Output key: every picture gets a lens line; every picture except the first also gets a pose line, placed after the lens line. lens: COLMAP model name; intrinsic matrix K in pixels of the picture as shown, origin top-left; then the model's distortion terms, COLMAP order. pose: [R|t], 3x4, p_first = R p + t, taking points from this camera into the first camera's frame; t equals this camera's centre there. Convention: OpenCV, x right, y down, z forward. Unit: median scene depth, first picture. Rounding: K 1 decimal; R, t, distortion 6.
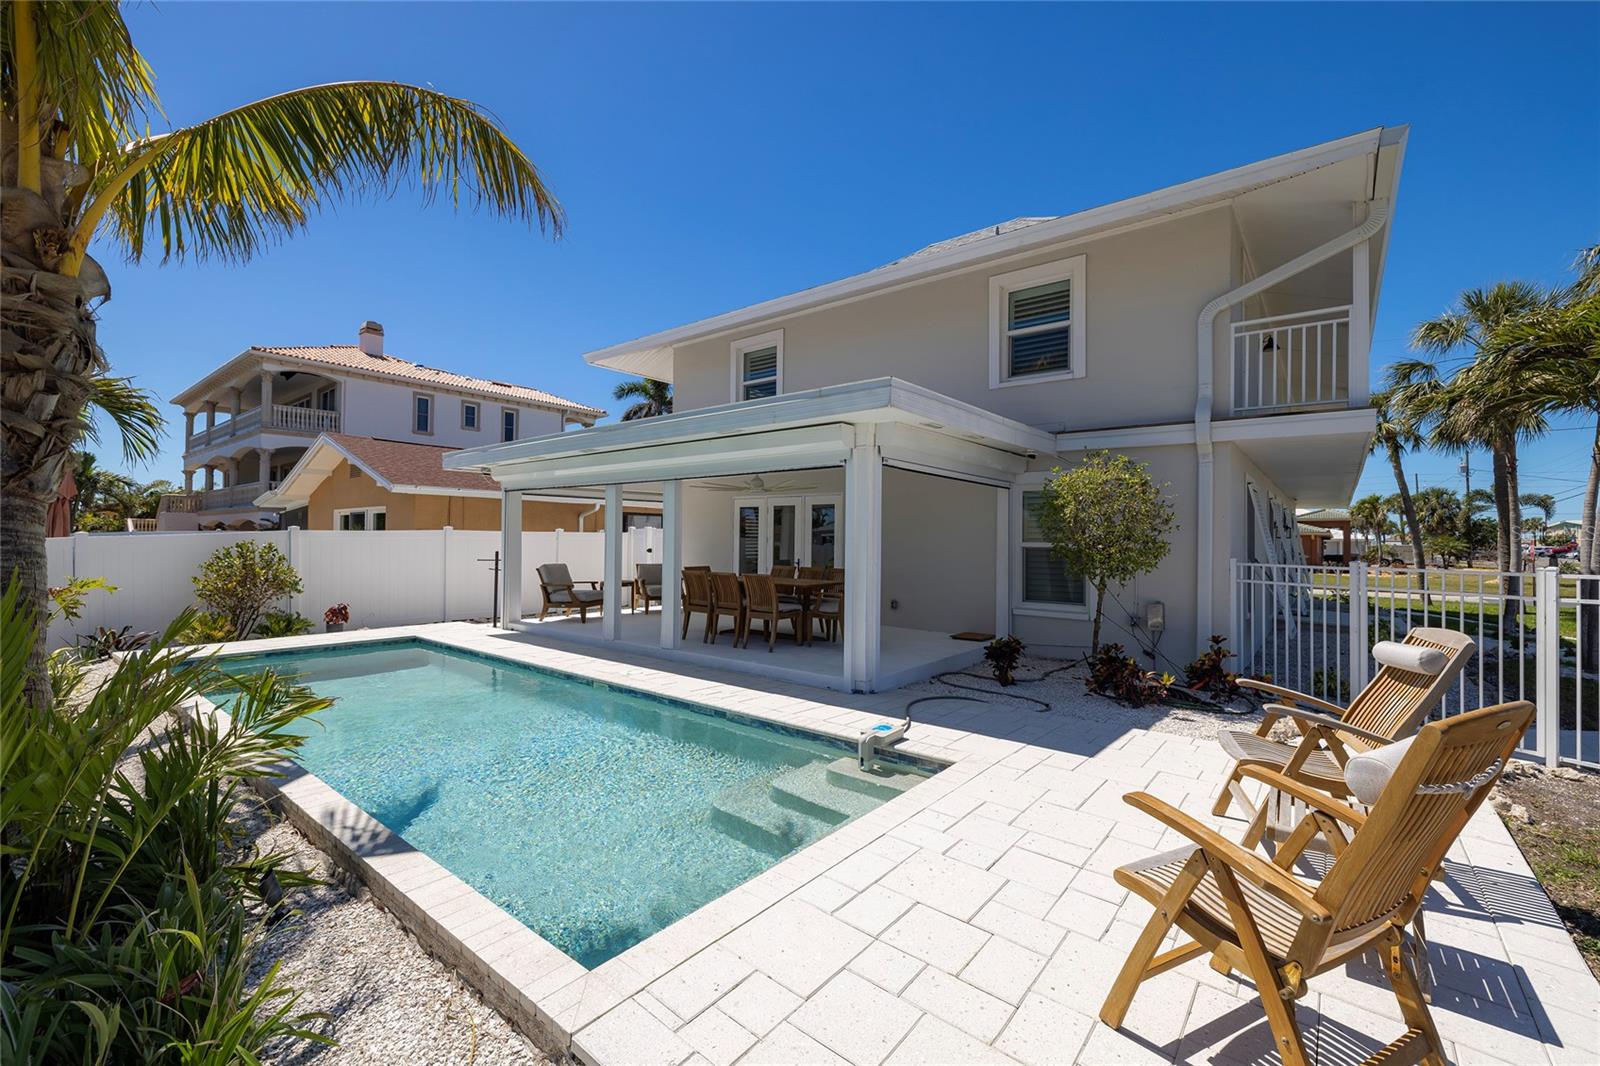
lens RADIAL K [[664.4, 0, 794.4], [0, 664.4, 536.0], [0, 0, 1]] dist [-0.003402, 0.000612]
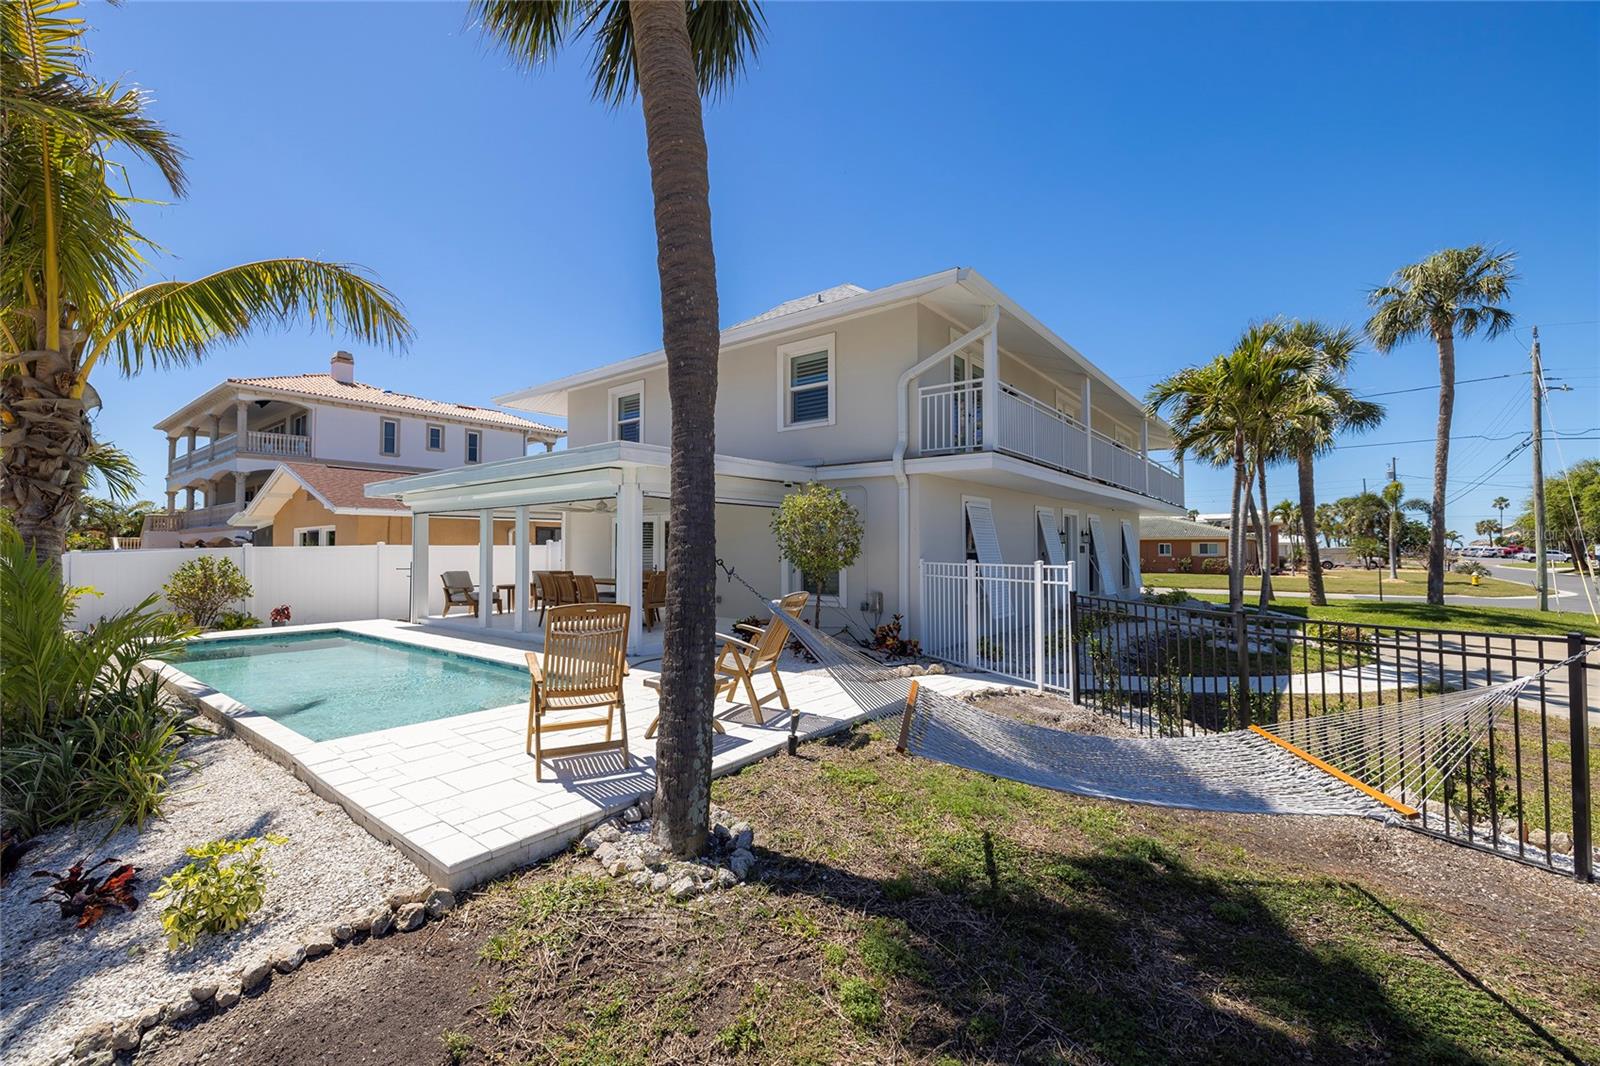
lens RADIAL K [[664.4, 0, 791.1], [0, 664.4, 536.5], [0, 0, 1]] dist [-0.003402, 0.000612]
pose [[0.999890, -0.012467, 0.008074, 0.270538], [0.012579, 0.999824, -0.013938, 0.002273], [-0.007899, 0.014038, 0.999870, -0.265956]]
